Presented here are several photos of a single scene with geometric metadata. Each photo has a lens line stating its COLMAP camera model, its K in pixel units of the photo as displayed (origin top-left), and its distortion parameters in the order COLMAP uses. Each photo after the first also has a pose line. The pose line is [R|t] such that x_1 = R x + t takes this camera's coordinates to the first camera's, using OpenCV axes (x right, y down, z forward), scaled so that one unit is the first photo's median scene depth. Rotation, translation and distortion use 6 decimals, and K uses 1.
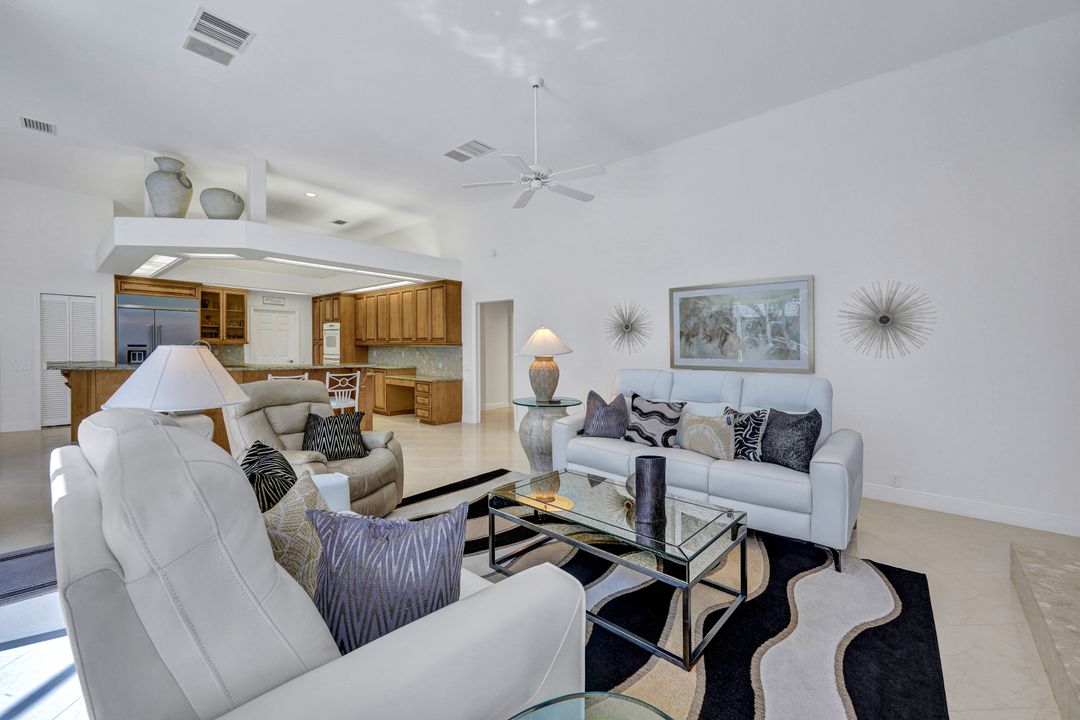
lens RADIAL K [[433.9, 0, 532.2], [0, 433.9, 350.5], [0, 0, 1]] dist [-0.006270, 0.001438]
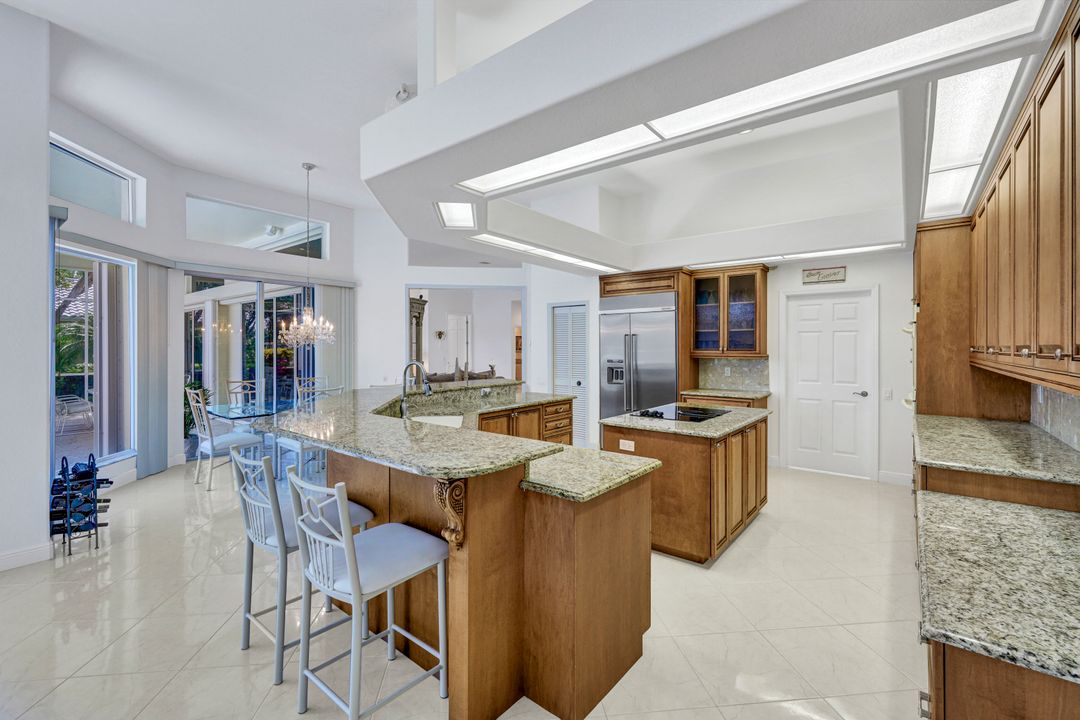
lens RADIAL K [[467.0, 0, 542.0], [0, 467.0, 356.1], [0, 0, 1]] dist [0.007647, 0.000000]
pose [[0.059463, 0.008122, -0.998197, -0.067241], [-0.005291, 0.999955, 0.007821, -0.024945], [0.998216, 0.004817, 0.059503, 0.774416]]
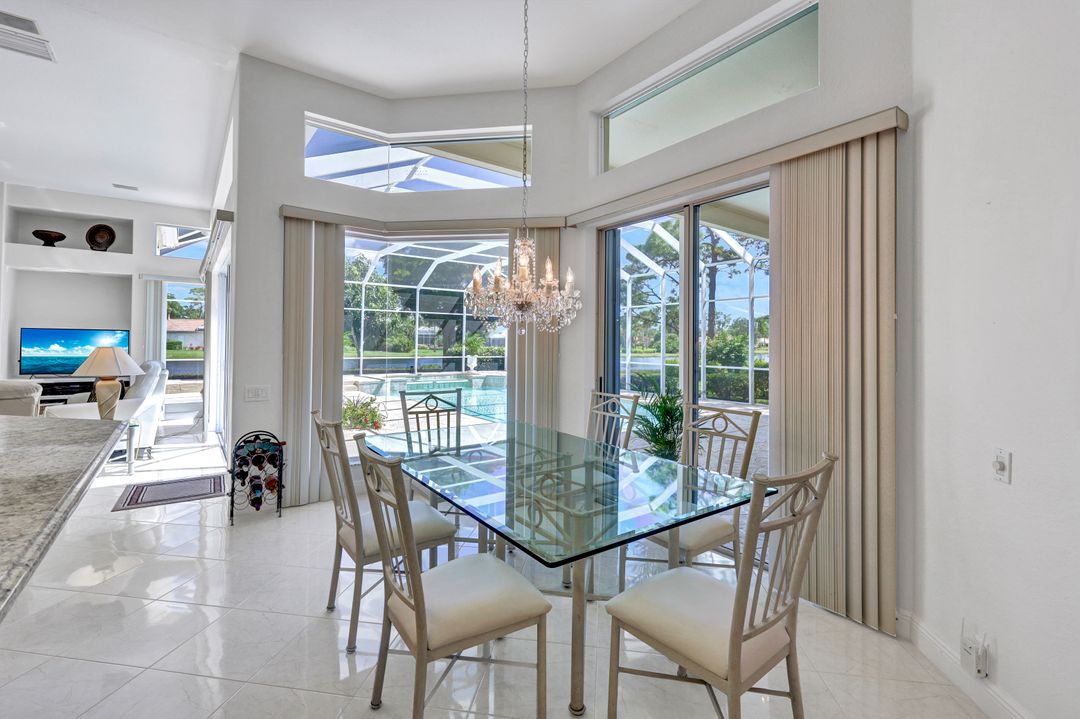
lens RADIAL K [[467.0, 0, 513.8], [0, 467.0, 335.0], [0, 0, 1]] dist [0.007647, 0.000000]
pose [[-0.974134, -0.016927, 0.225334, -0.901697], [-0.020328, 0.999712, -0.012781, -0.022831], [-0.225053, -0.017031, -0.974198, 0.771600]]
